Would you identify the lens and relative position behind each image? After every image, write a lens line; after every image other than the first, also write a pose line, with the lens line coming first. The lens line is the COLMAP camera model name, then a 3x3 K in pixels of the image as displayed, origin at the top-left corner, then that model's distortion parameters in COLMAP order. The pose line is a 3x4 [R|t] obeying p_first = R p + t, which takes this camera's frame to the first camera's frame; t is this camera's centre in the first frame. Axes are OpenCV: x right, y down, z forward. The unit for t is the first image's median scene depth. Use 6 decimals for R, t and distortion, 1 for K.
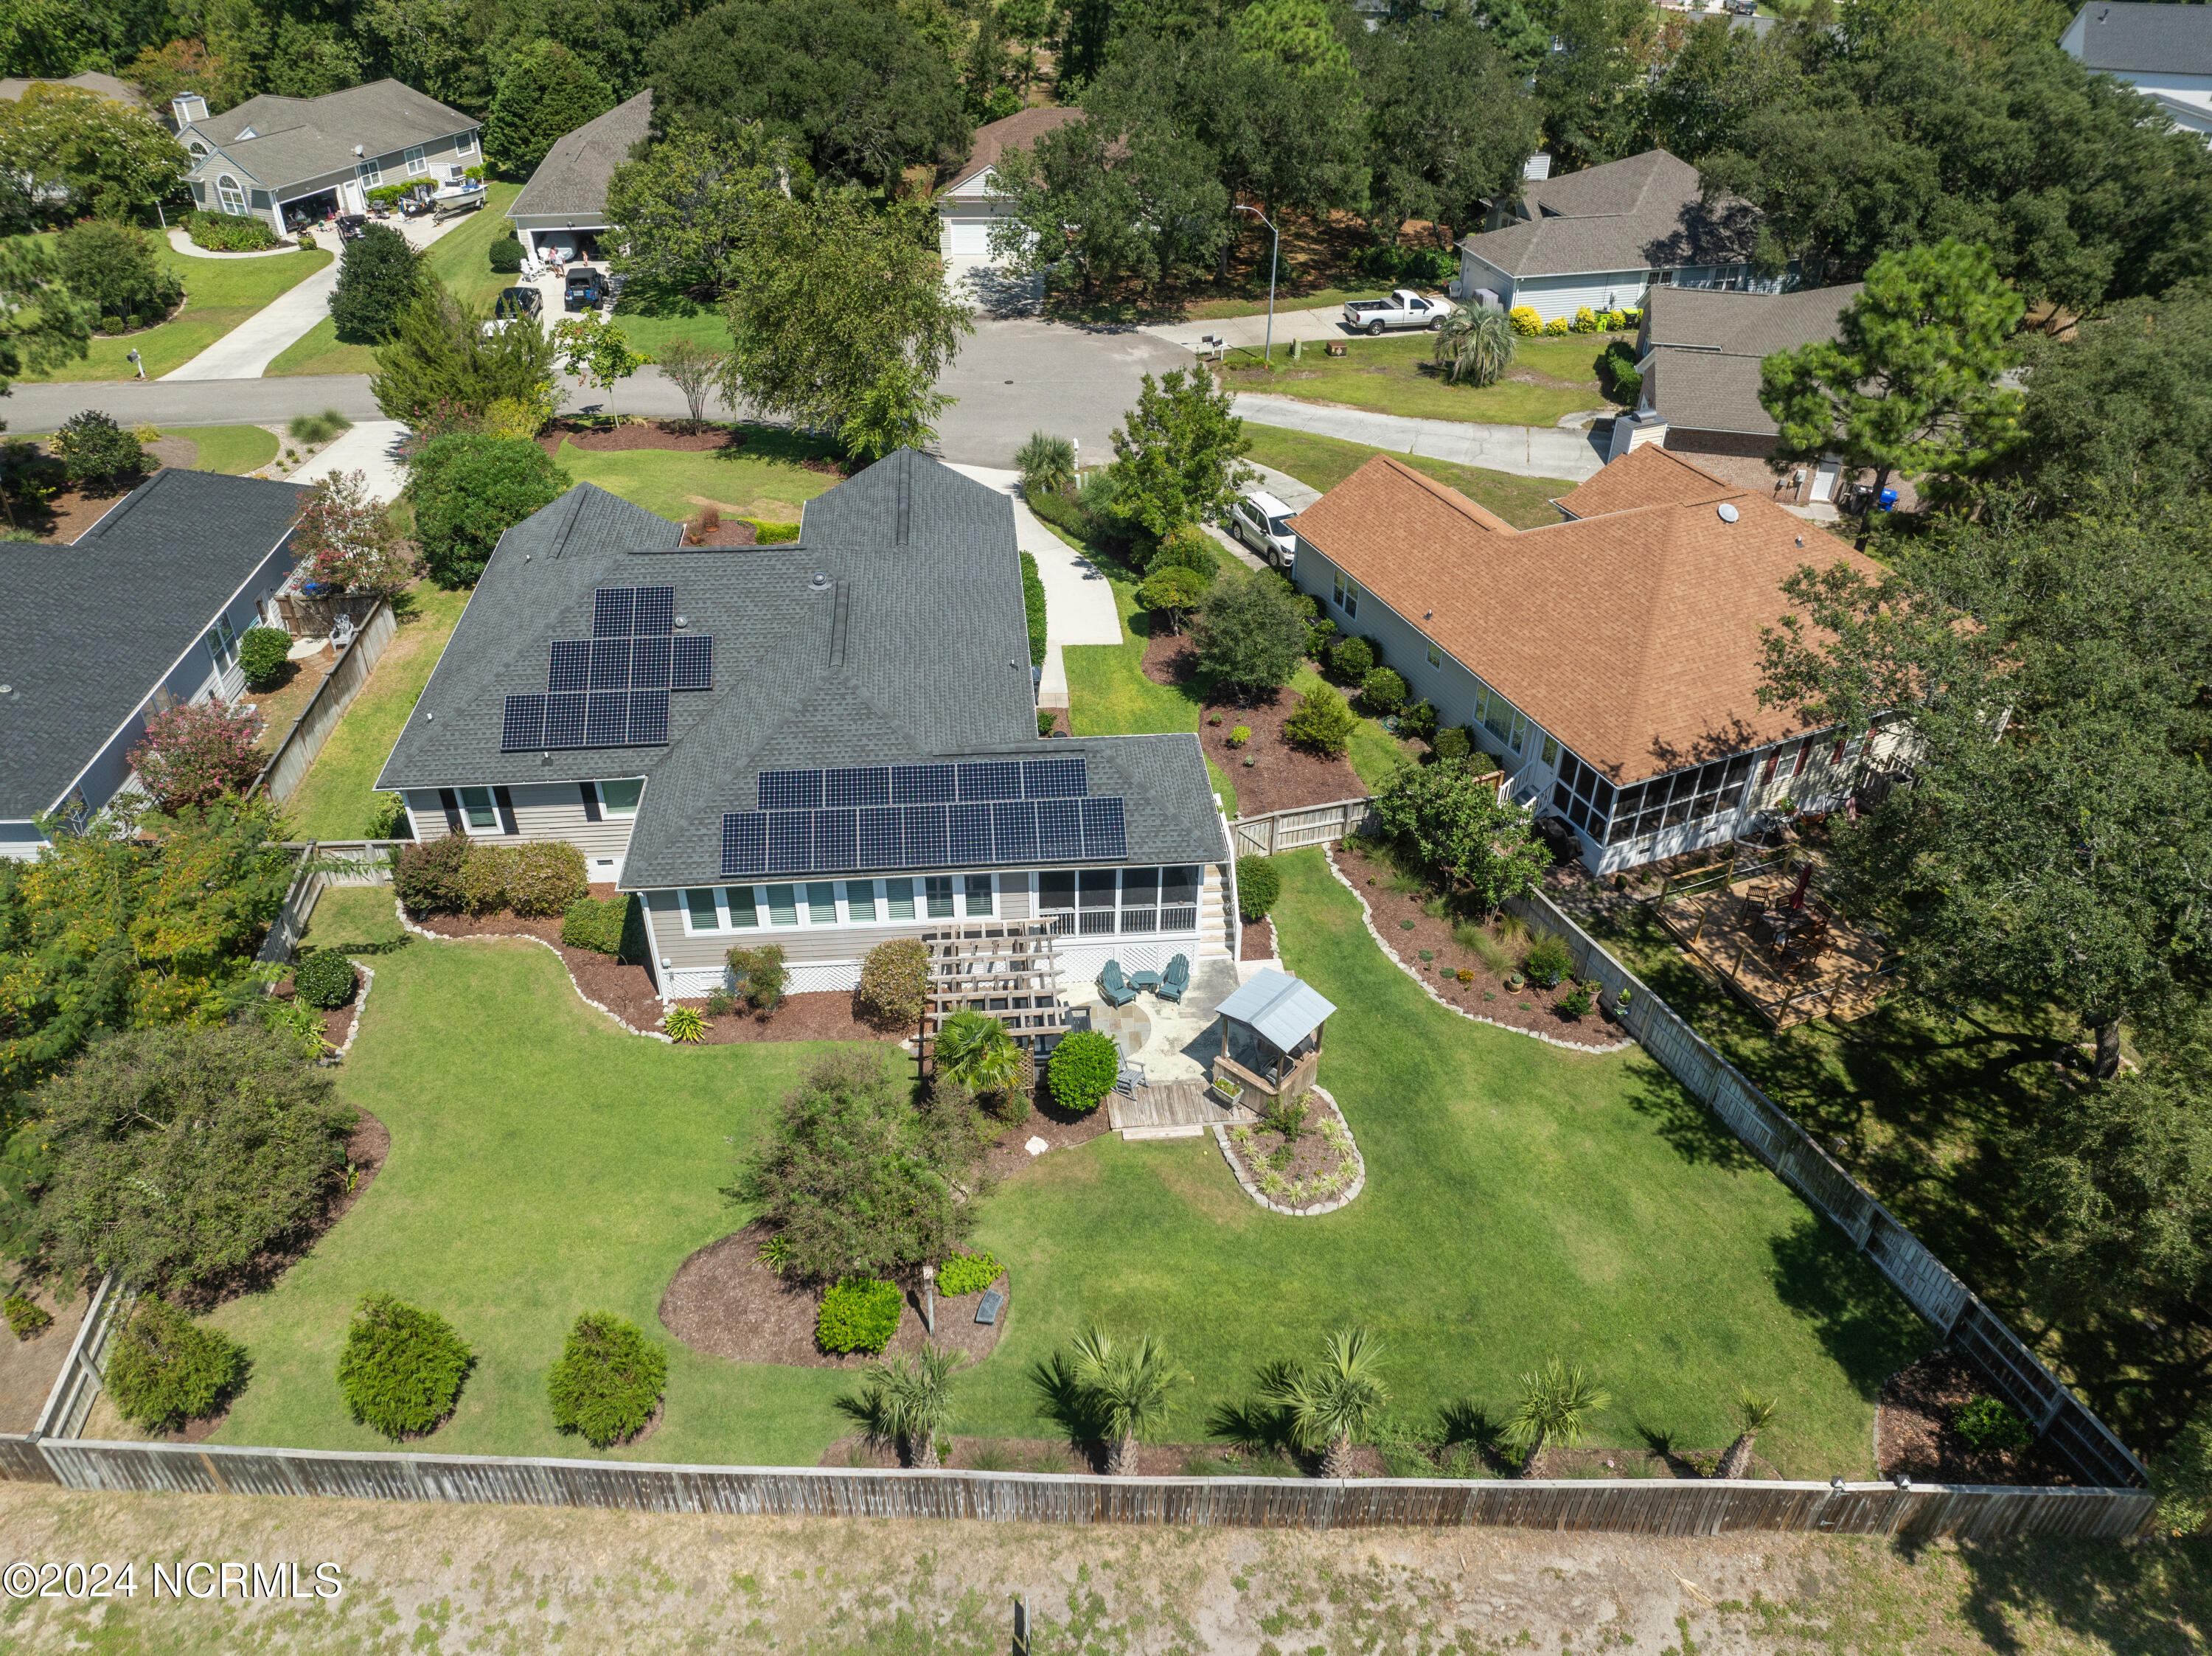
lens RADIAL K [[1553.5, 0, 1103.7], [0, 1553.5, 823.0], [0, 0, 1]] dist [-0.021702, 0.008235]
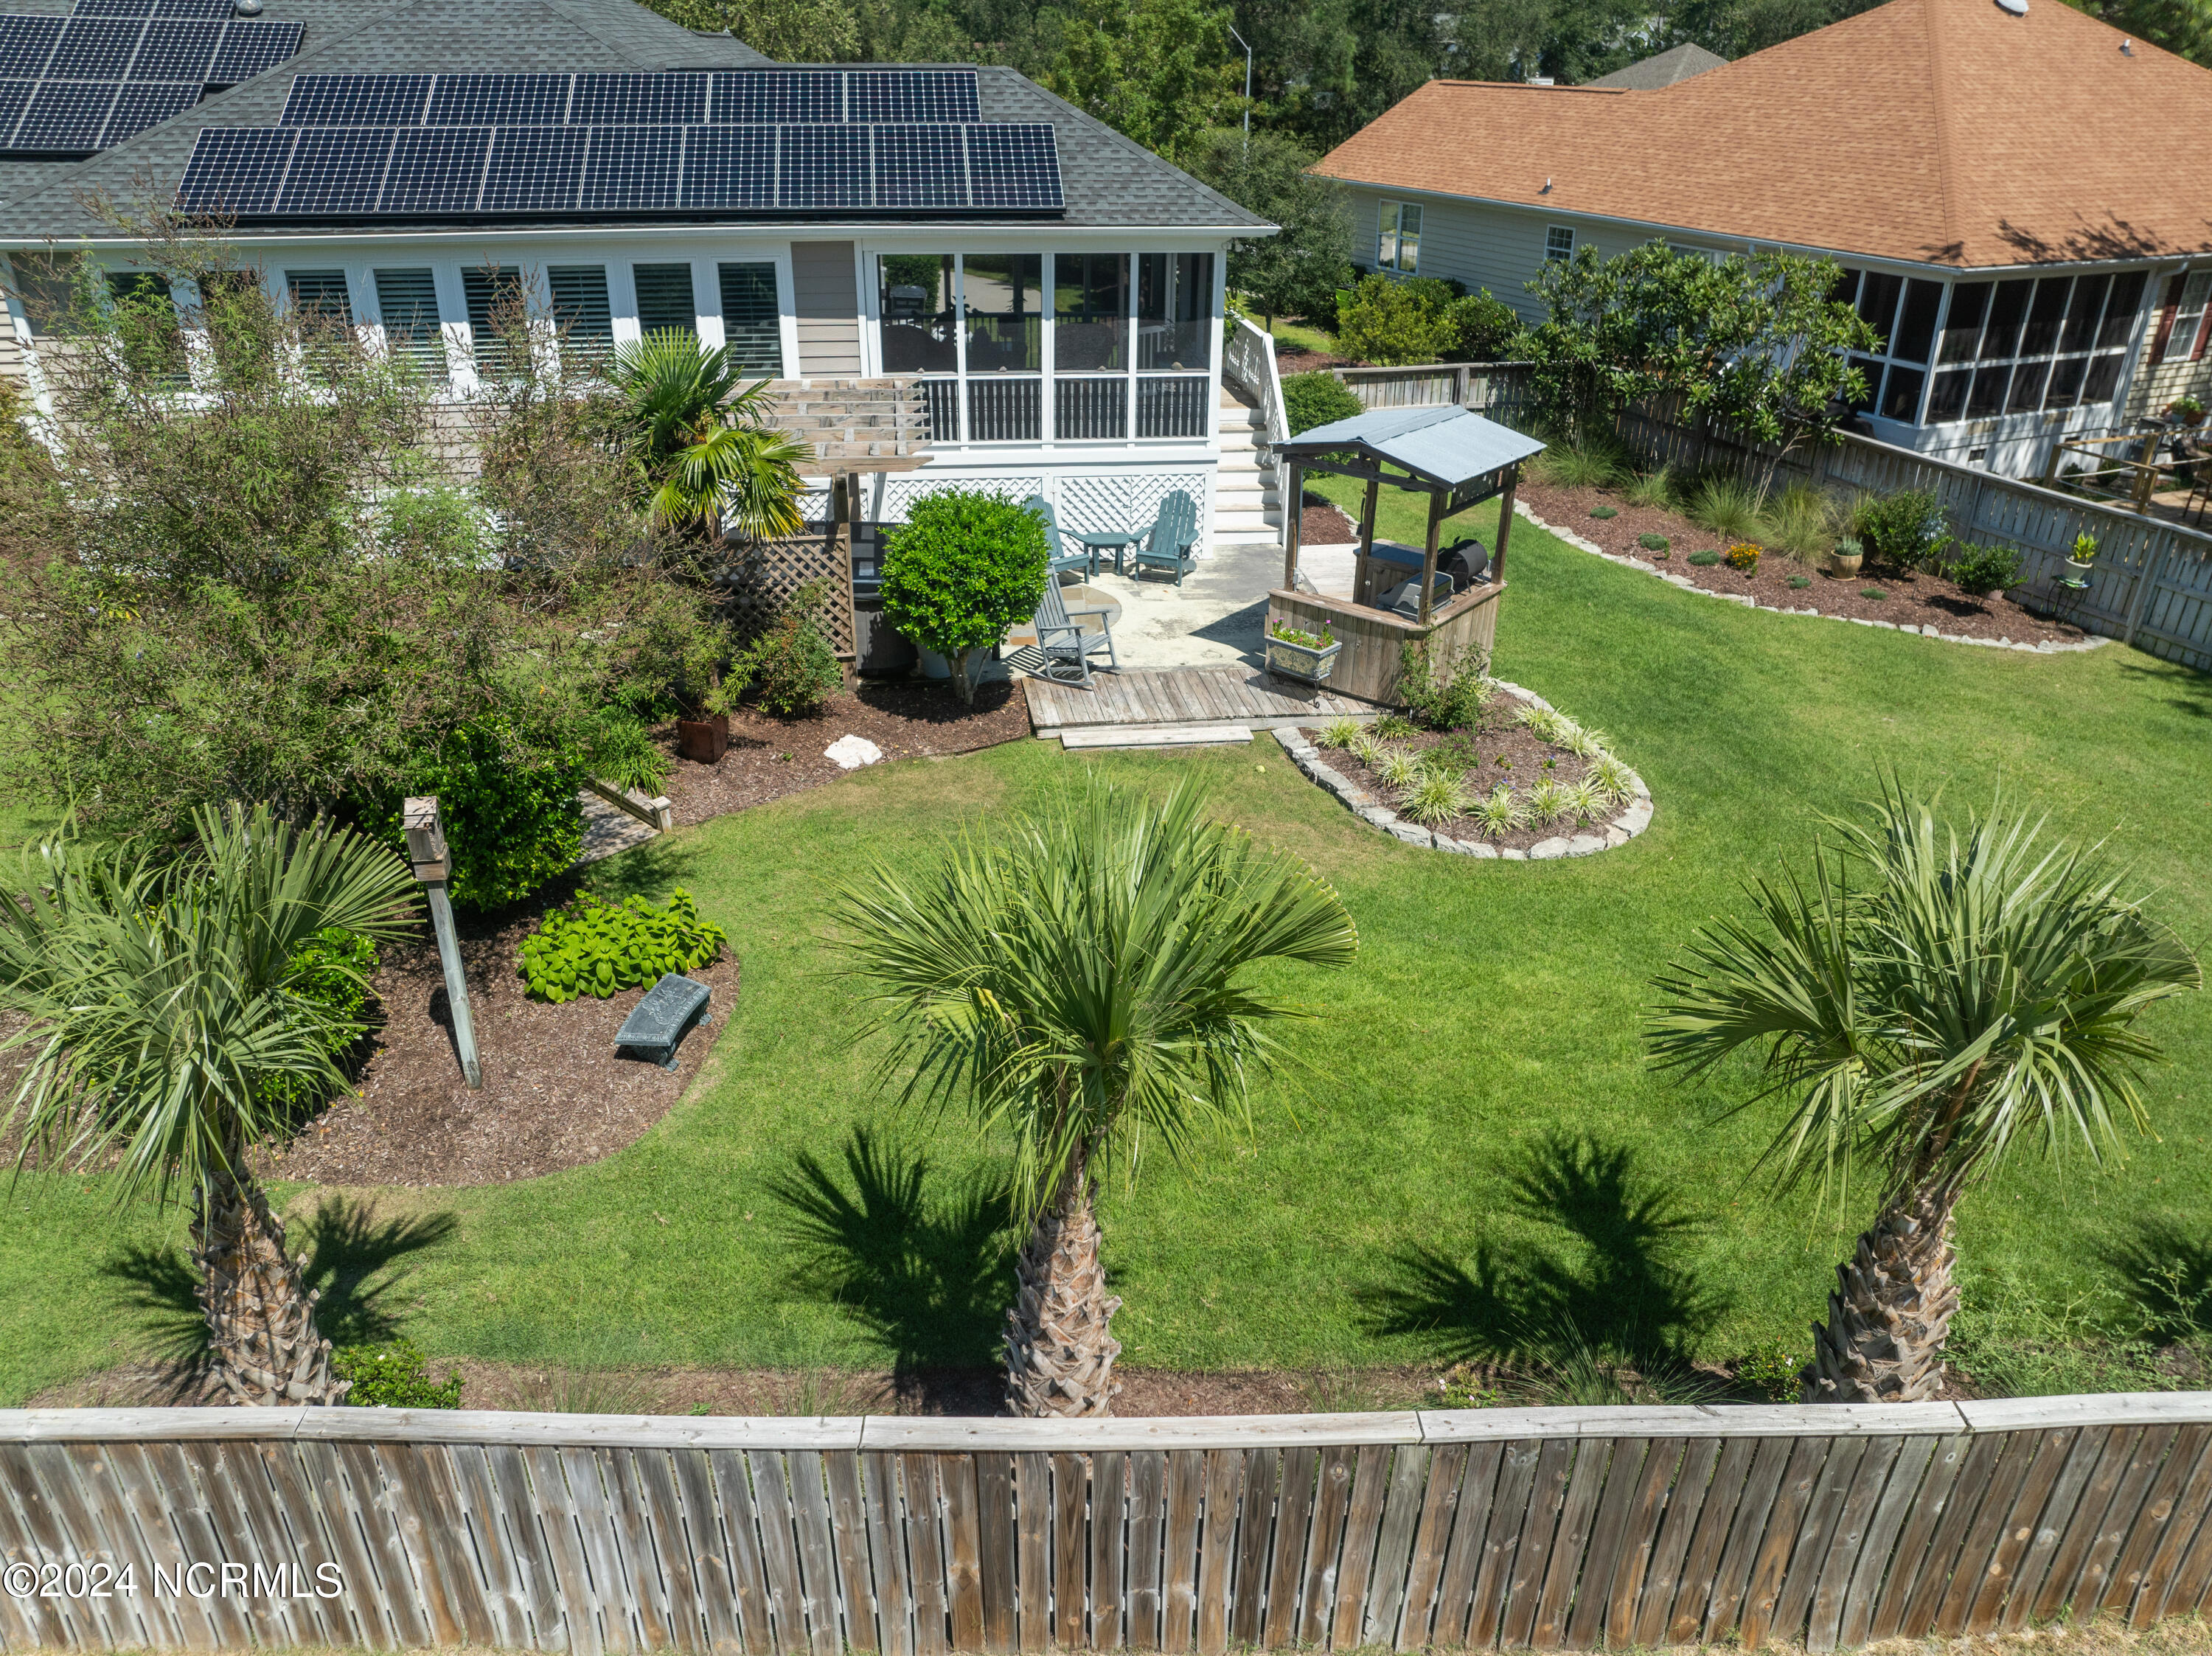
lens RADIAL K [[1553.5, 0, 1105.7], [0, 1553.5, 833.7], [0, 0, 1]] dist [-0.021702, 0.008235]
pose [[0.999334, -0.017427, 0.032070, 0.009128], [0.021816, 0.989618, -0.142057, 0.270053], [-0.029261, 0.142662, 0.989339, 0.551633]]
